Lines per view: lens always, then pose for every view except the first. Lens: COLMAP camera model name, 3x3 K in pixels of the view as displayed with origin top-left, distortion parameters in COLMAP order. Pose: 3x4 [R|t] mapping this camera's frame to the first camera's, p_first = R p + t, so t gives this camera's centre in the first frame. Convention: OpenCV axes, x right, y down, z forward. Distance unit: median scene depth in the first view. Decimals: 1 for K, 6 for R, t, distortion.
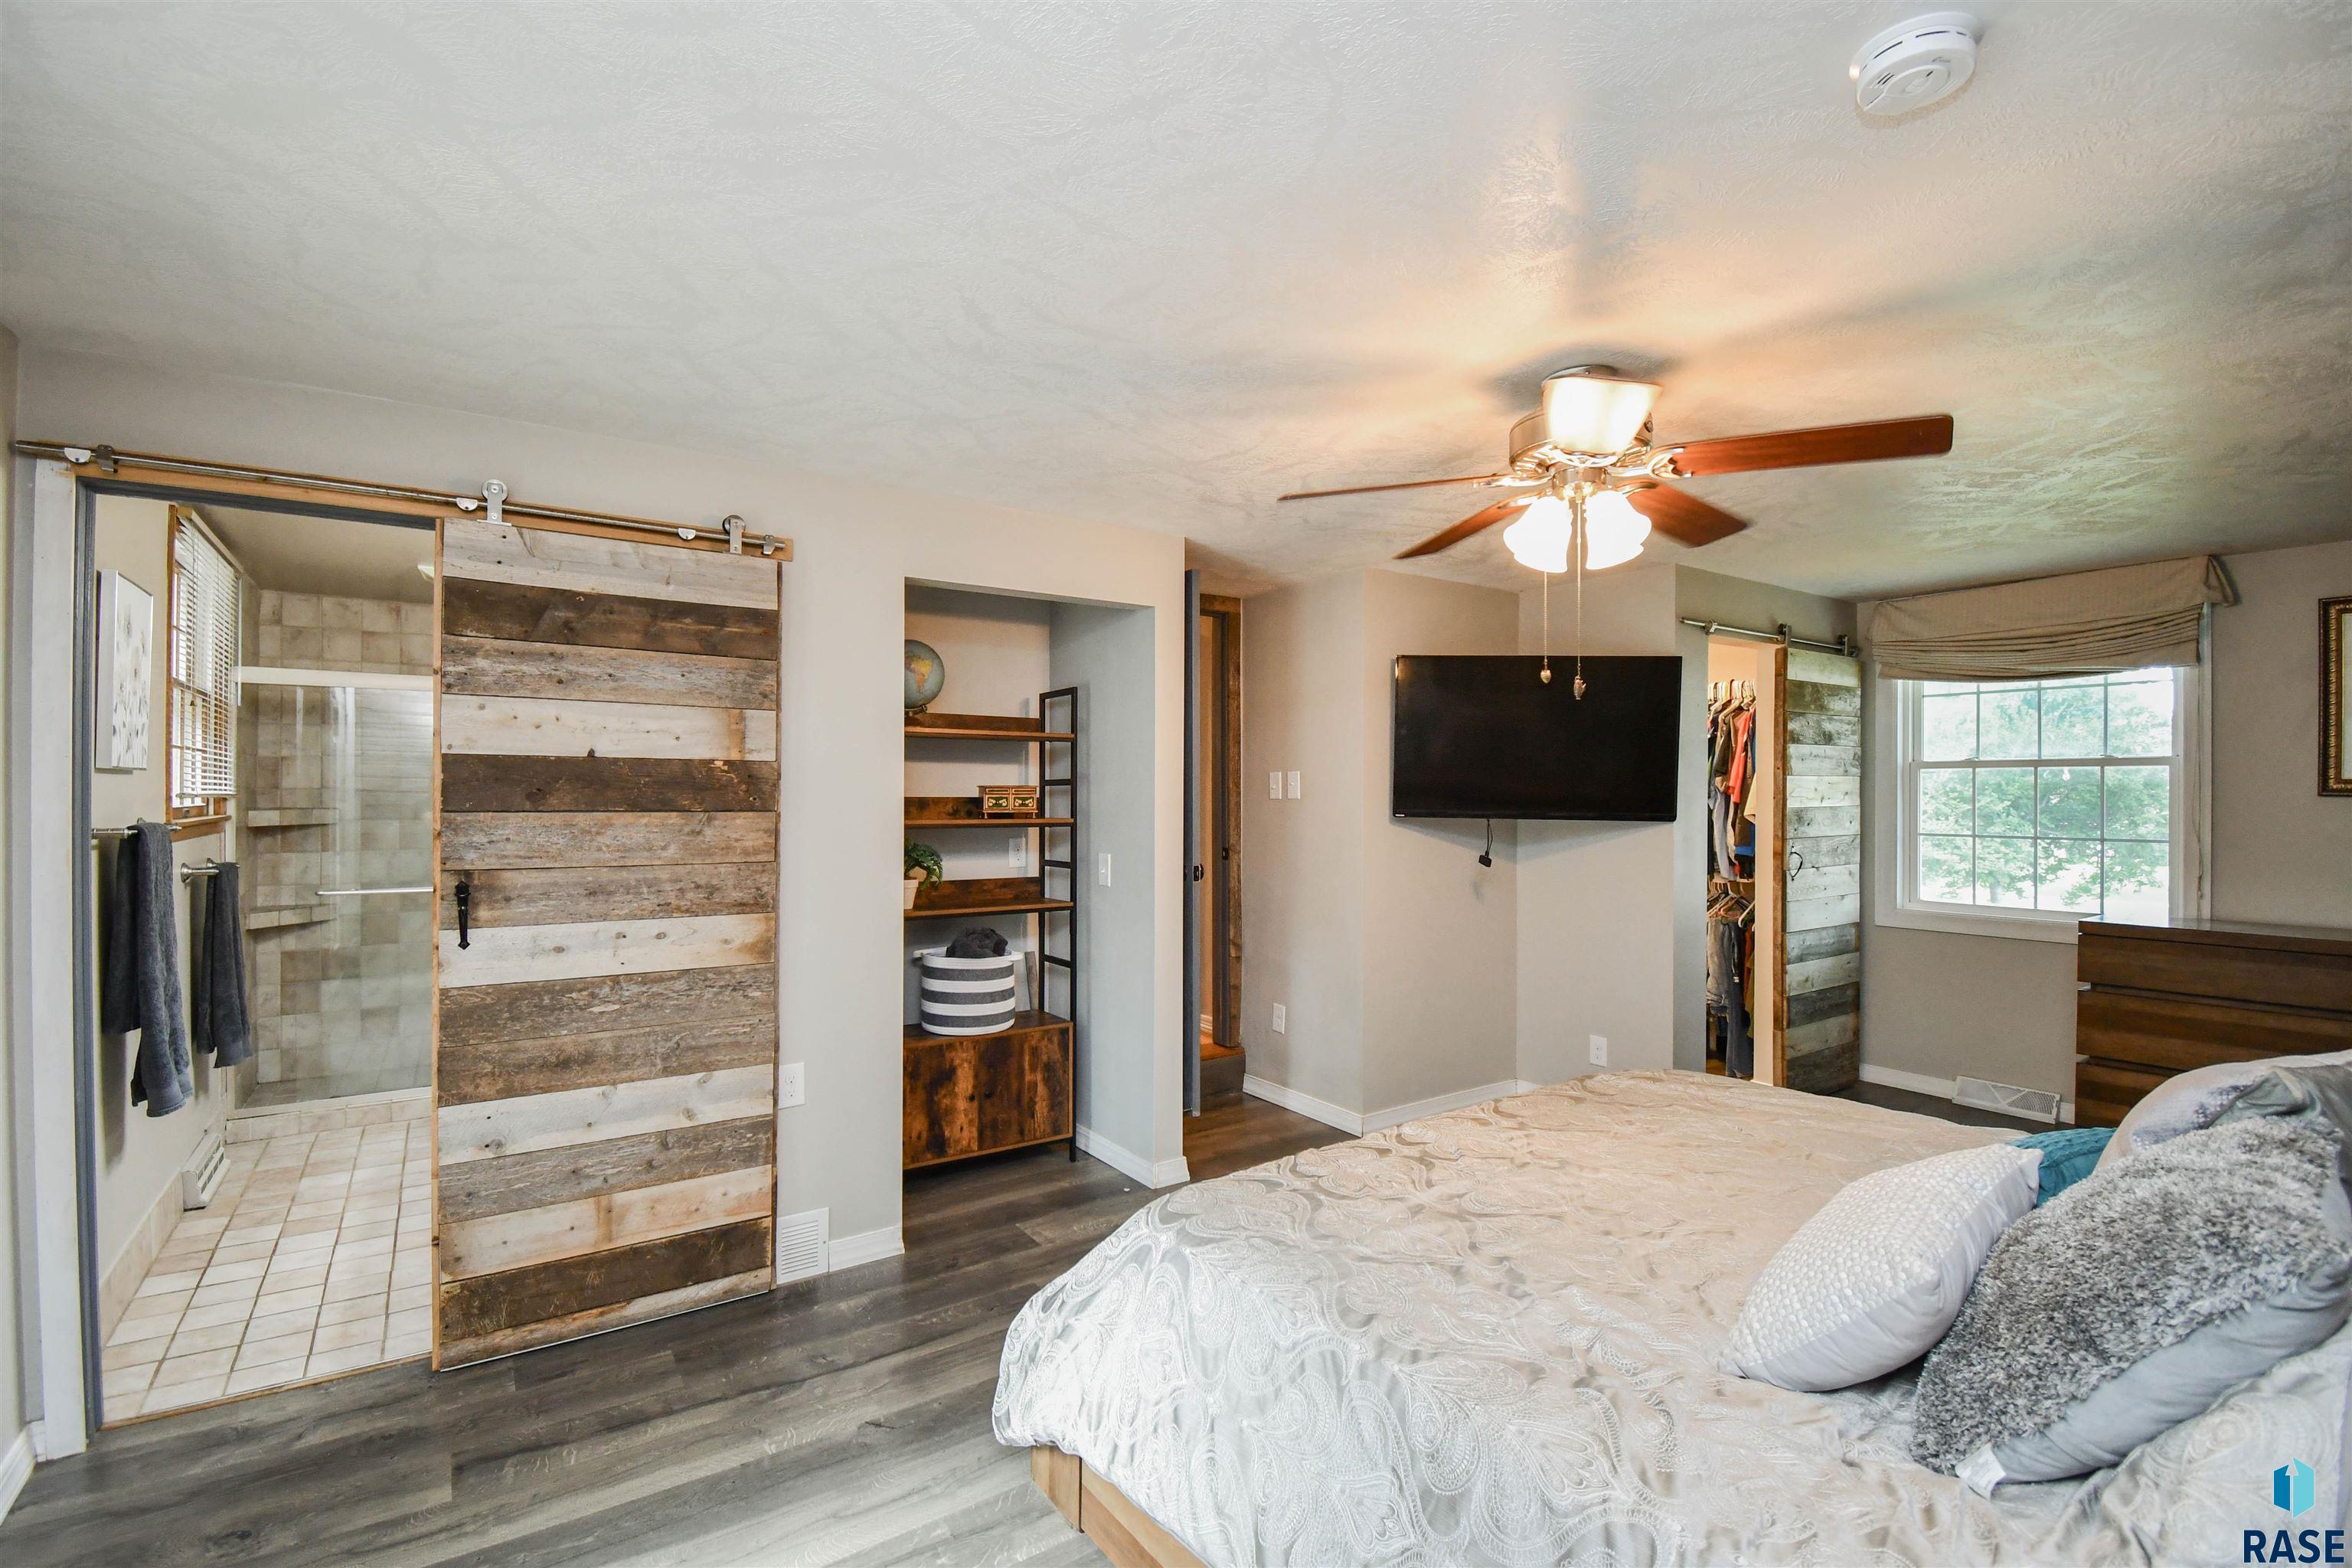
lens RADIAL K [[1054.0, 0, 1161.8], [0, 1054.0, 790.2], [0, 0, 1]] dist [0.019359, -0.024650]
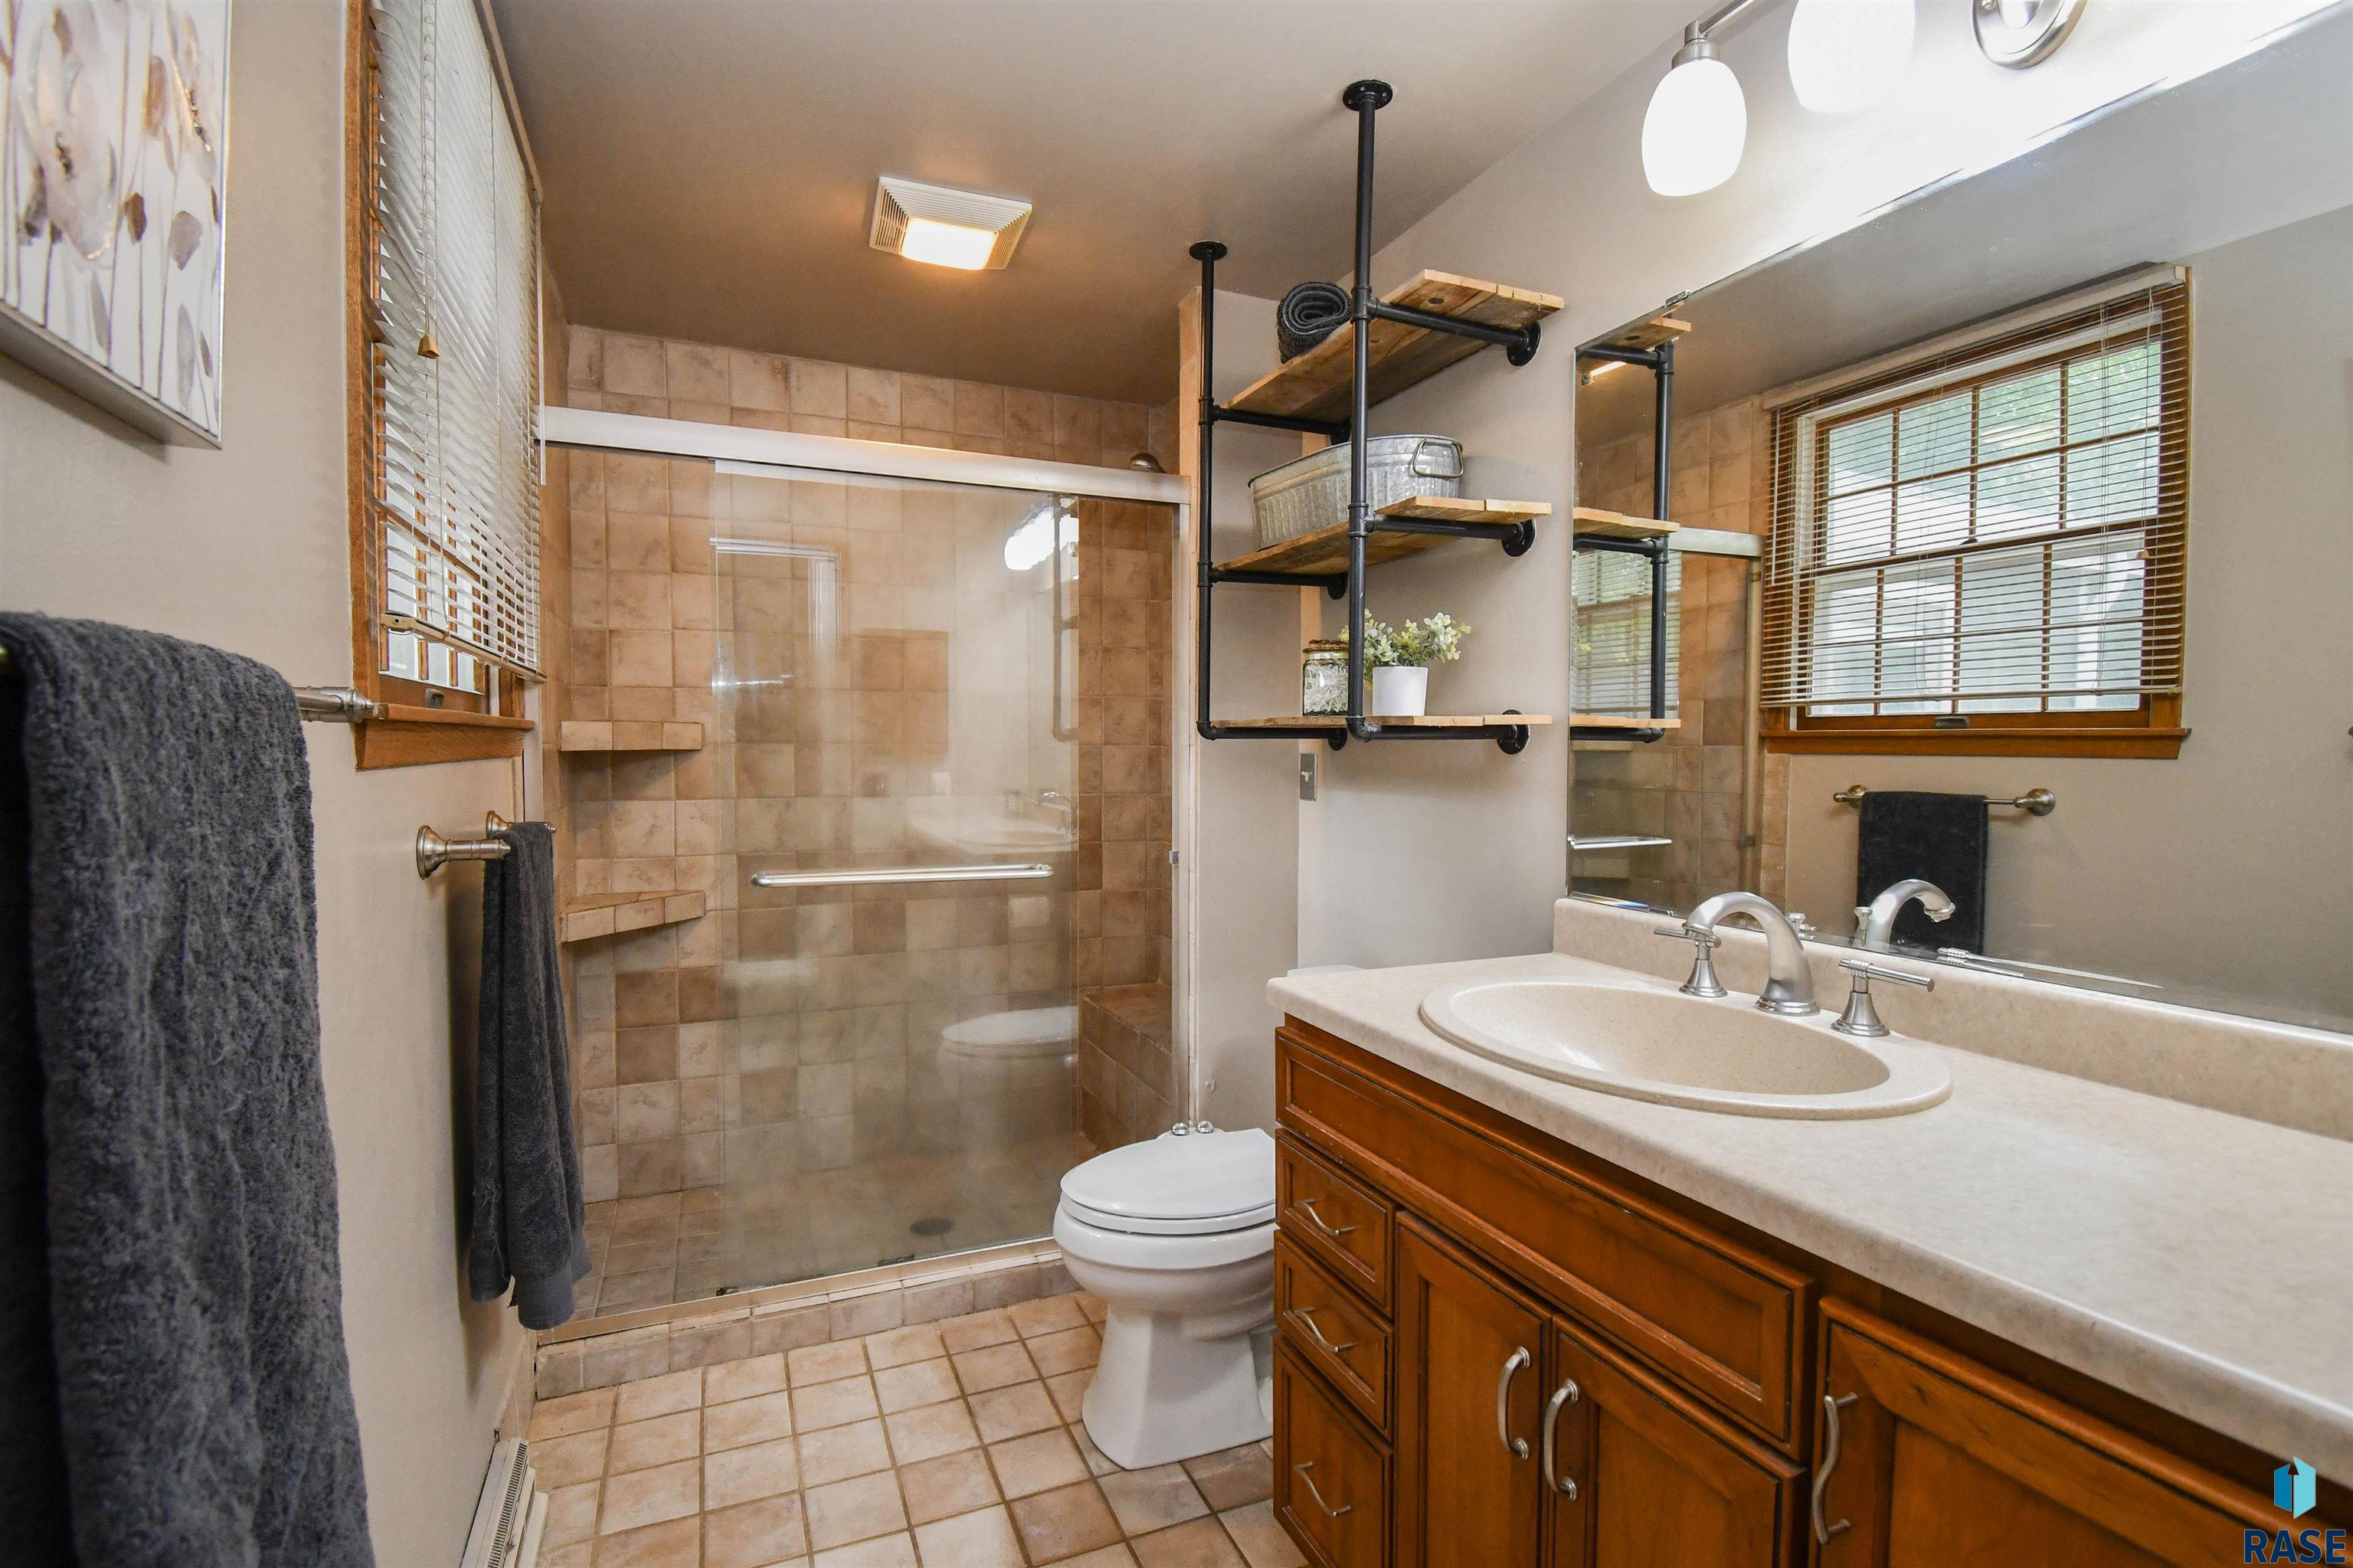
lens RADIAL K [[1054.4, 0, 1162.3], [0, 1054.4, 790.2], [0, 0, 1]] dist [0.019359, -0.024650]
pose [[0.983407, 0.010640, -0.181099, -0.443023], [-0.002616, 0.999007, 0.044485, 0.028252], [0.181392, -0.043273, 0.982458, 0.497785]]
